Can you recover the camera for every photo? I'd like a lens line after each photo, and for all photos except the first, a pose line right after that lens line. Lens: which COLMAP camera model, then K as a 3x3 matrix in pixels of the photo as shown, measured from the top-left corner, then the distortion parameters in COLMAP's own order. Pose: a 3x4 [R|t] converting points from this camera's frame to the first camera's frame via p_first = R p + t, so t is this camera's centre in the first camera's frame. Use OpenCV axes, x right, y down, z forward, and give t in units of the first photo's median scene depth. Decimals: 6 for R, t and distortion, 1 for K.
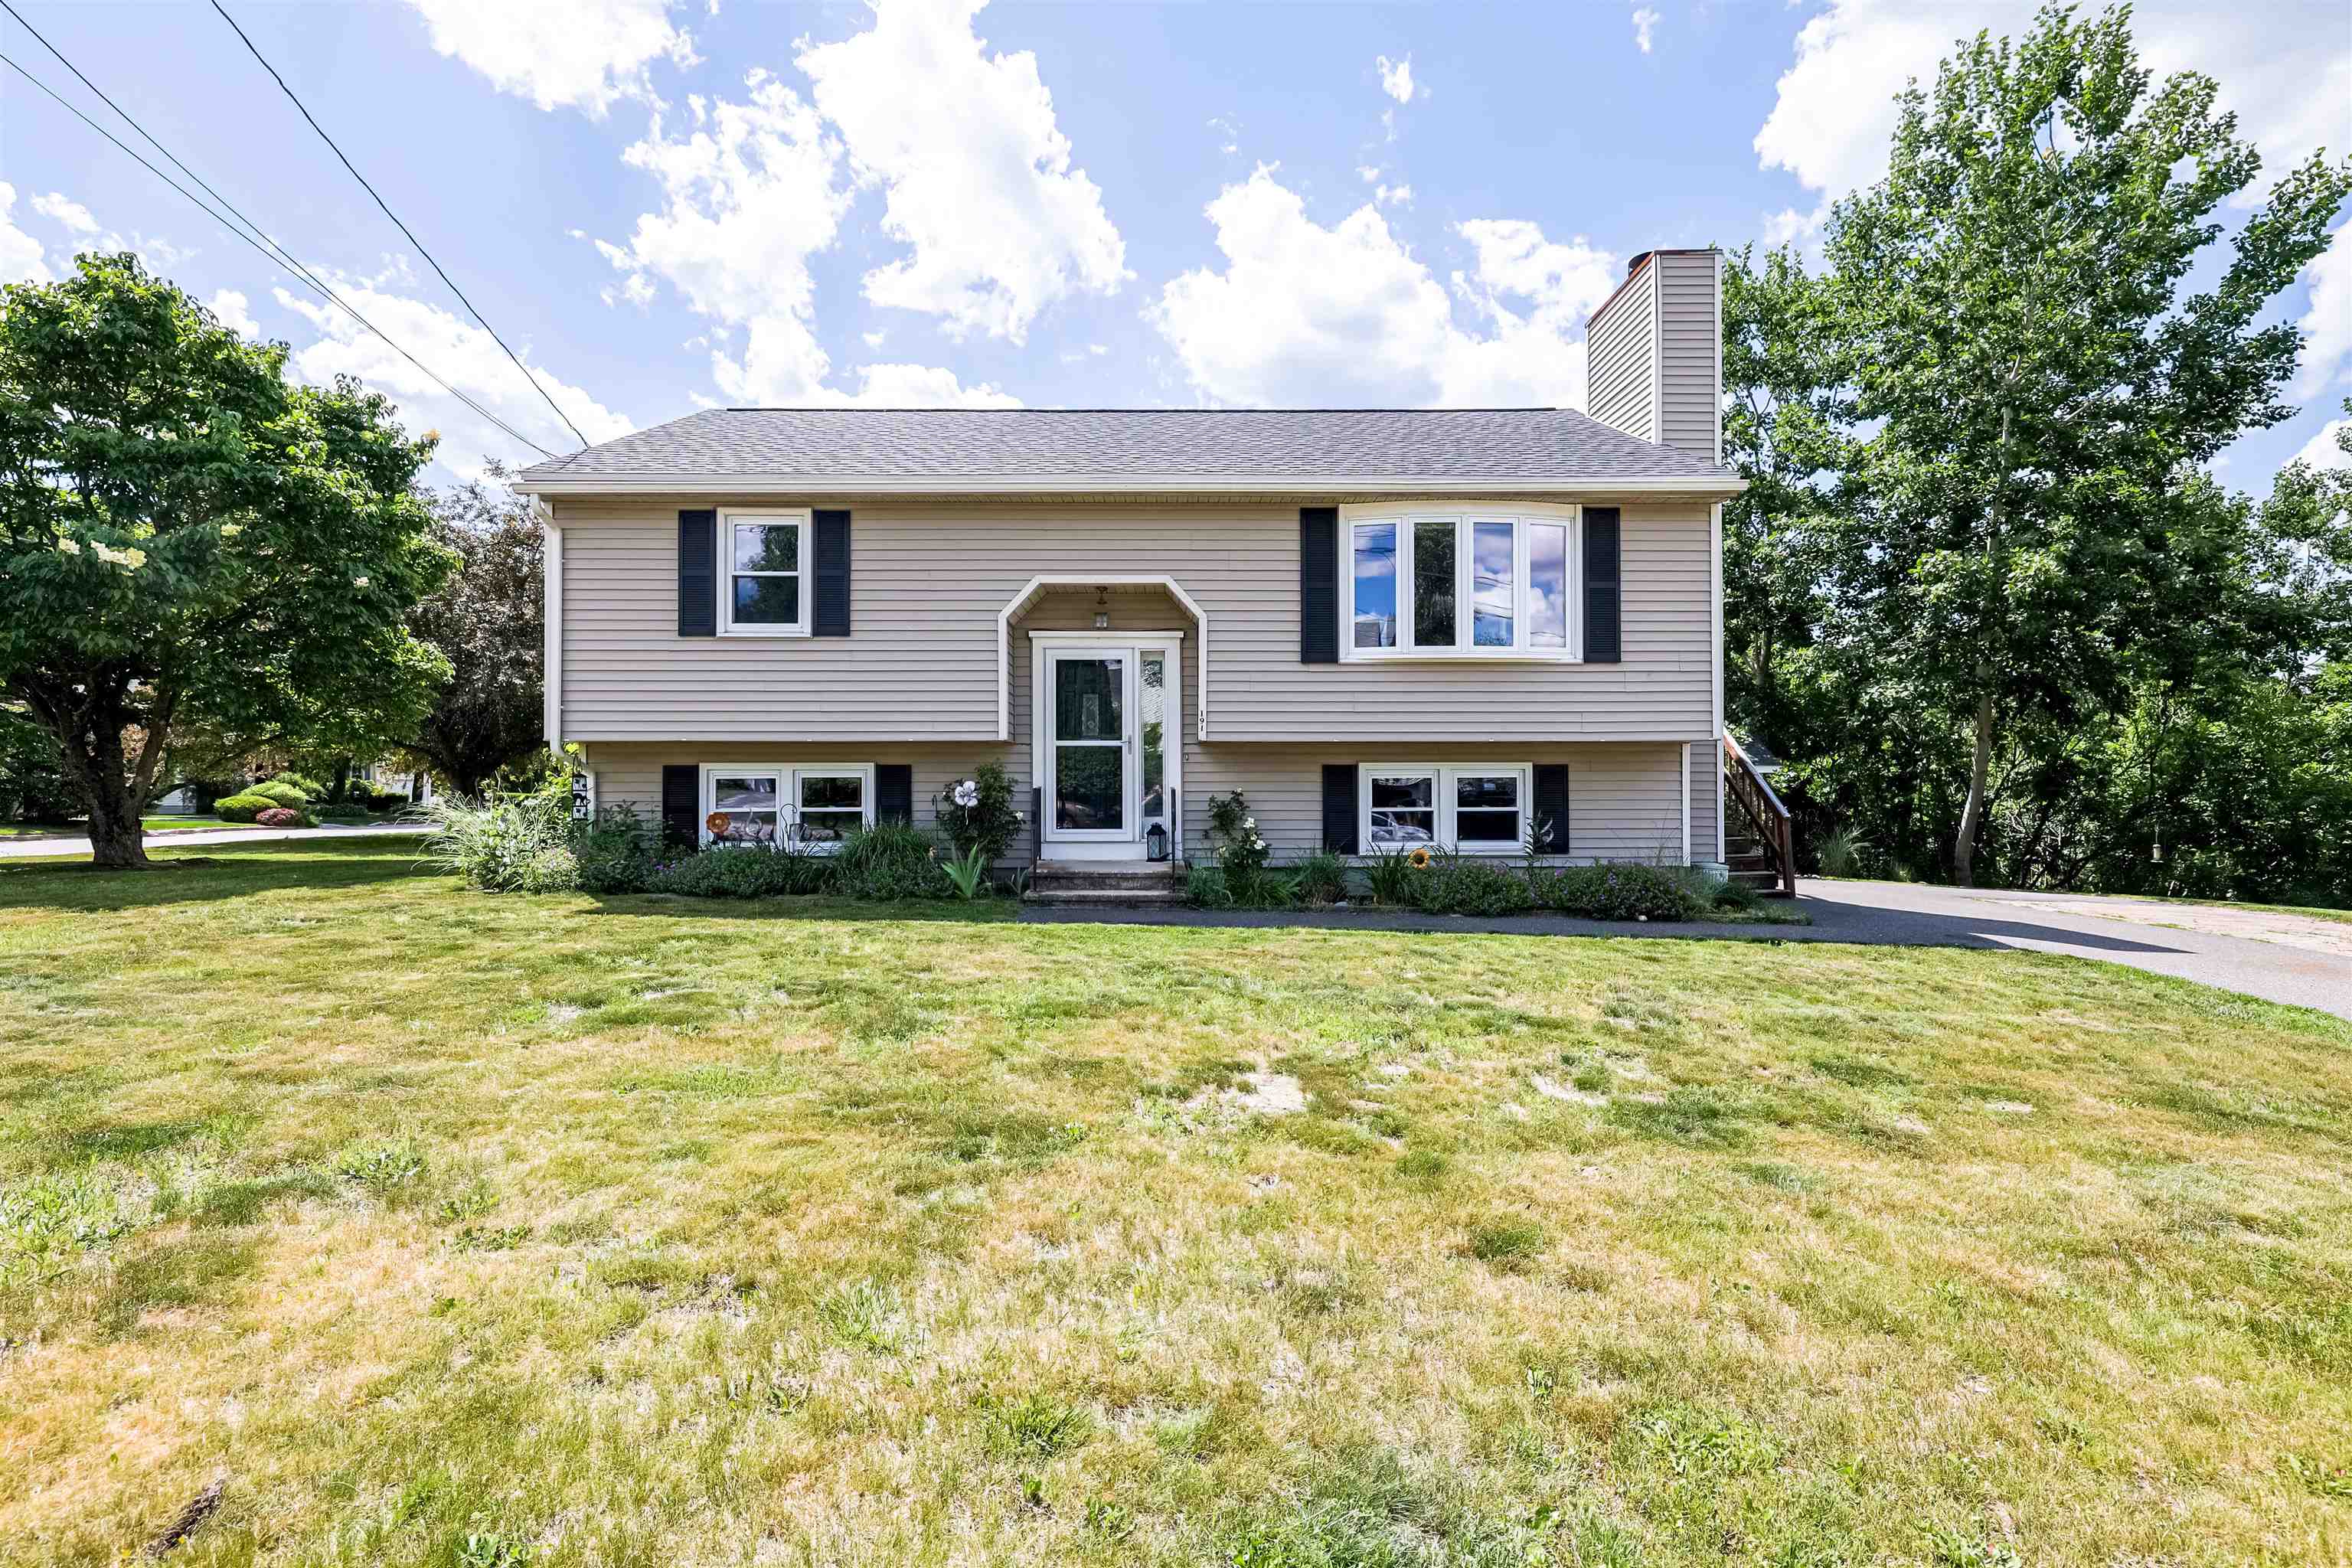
lens RADIAL K [[1047.3, 0, 1172.7], [0, 1047.3, 797.9], [0, 0, 1]] dist [-0.000681, -0.000129]
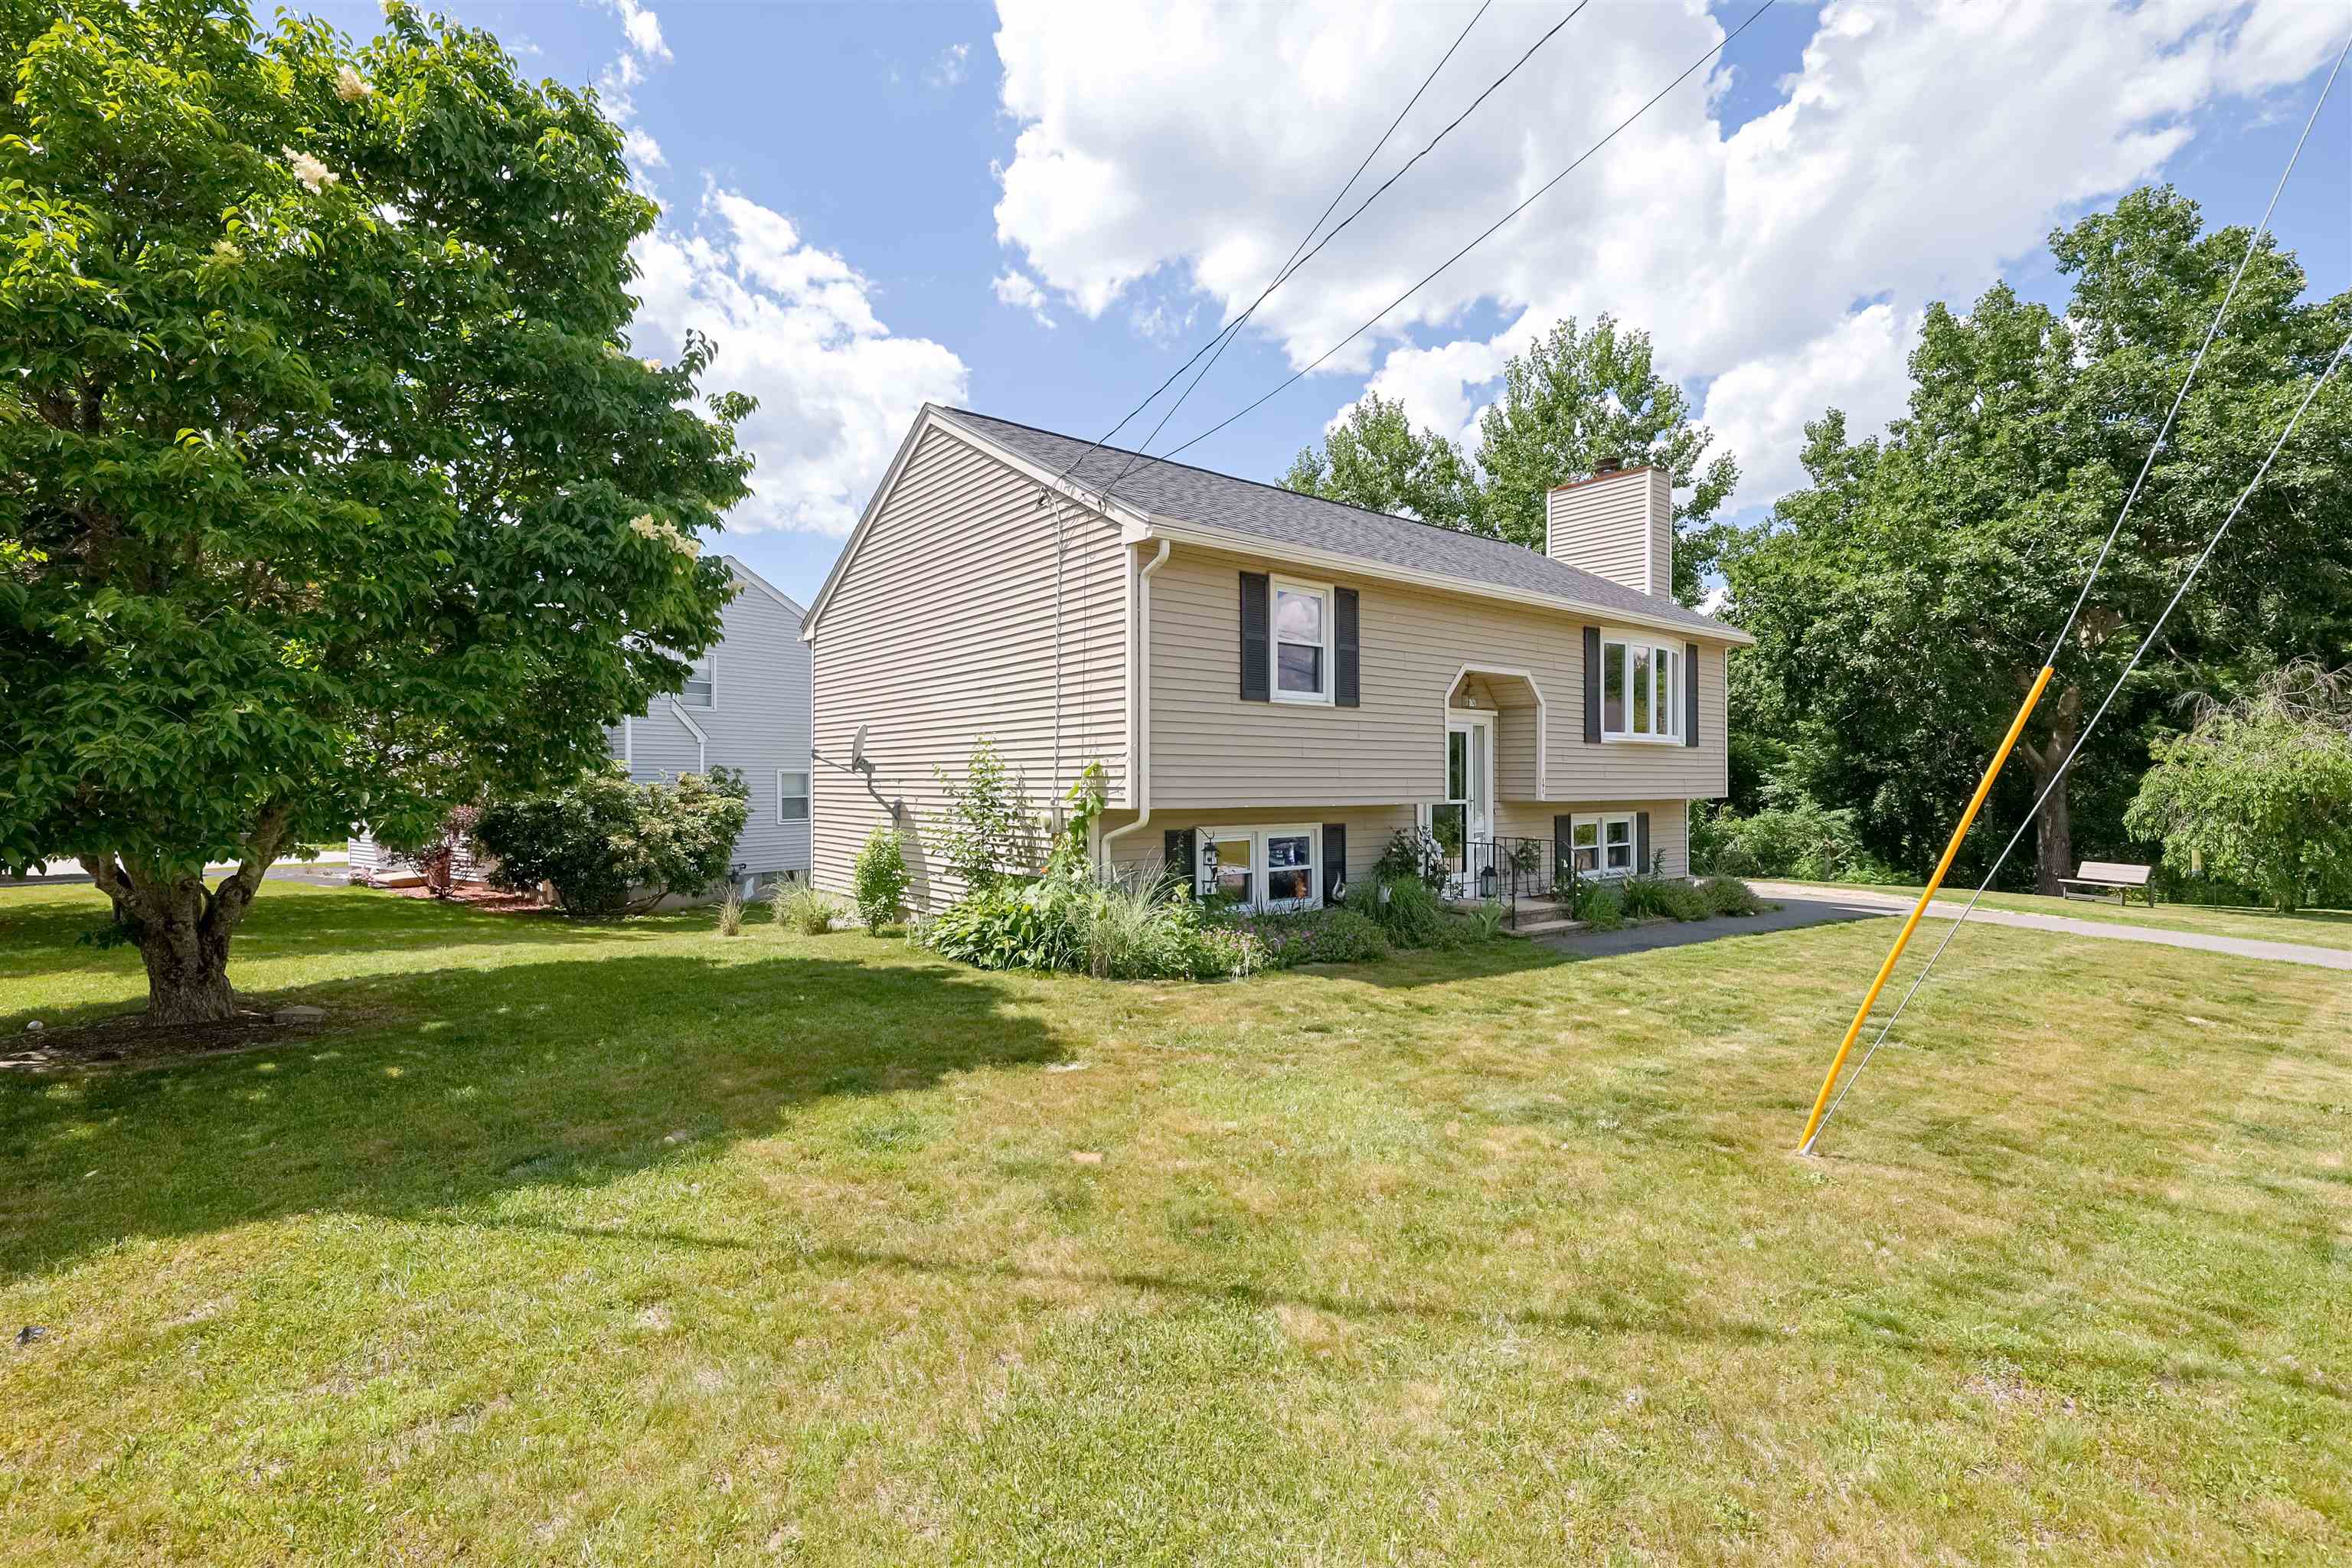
lens RADIAL K [[1047.3, 0, 1172.7], [0, 1047.3, 797.9], [0, 0, 1]] dist [-0.000681, -0.000129]
pose [[0.788275, -0.007210, 0.615281, -1.115273], [-0.004170, 0.999846, 0.017060, -0.079082], [-0.615309, -0.016014, 0.788123, 0.266416]]
